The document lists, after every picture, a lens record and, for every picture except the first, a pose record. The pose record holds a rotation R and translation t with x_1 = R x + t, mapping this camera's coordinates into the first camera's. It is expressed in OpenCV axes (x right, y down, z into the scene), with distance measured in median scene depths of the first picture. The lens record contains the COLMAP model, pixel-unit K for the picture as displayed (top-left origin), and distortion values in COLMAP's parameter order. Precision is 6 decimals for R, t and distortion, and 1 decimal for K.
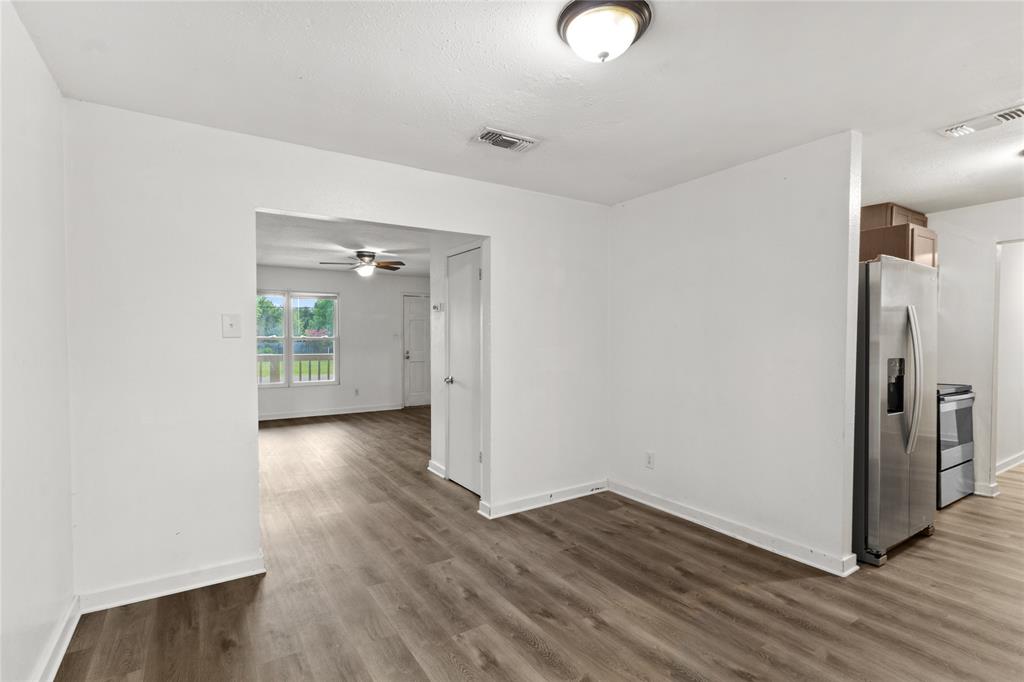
lens RADIAL K [[489.1, 0, 512.5], [0, 489.1, 340.6], [0, 0, 1]] dist [-0.000610, 0.000268]
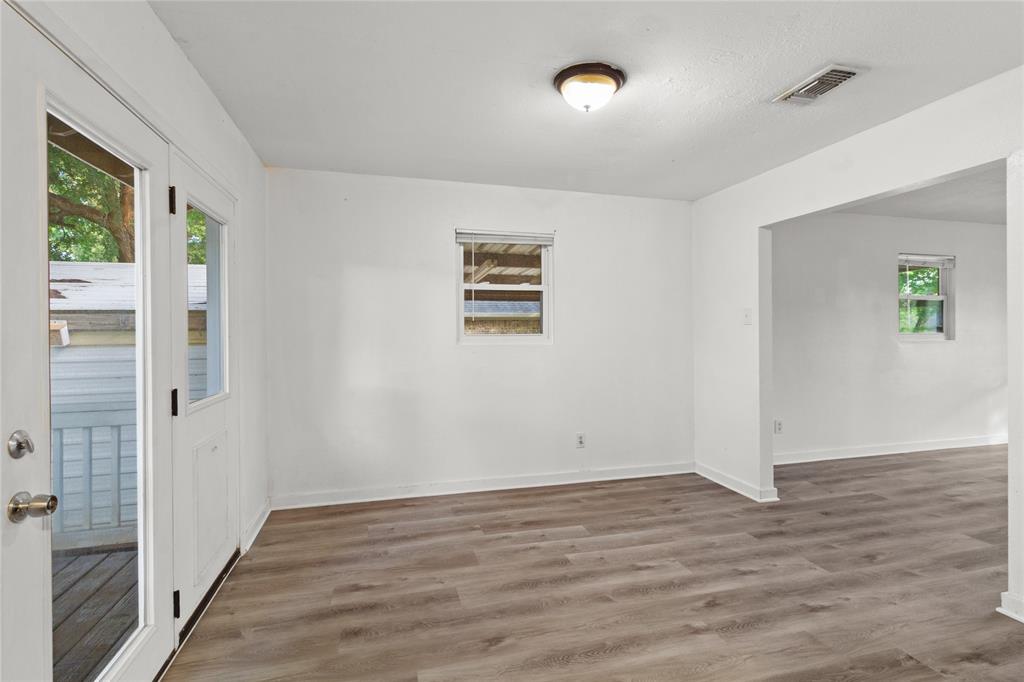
lens RADIAL K [[489.1, 0, 512.2], [0, 489.1, 342.7], [0, 0, 1]] dist [-0.000610, 0.000268]
pose [[-0.307675, 0.024299, -0.951181, 0.979173], [-0.007782, 0.999576, 0.028053, 0.019048], [0.951460, 0.016033, -0.307356, 0.816433]]
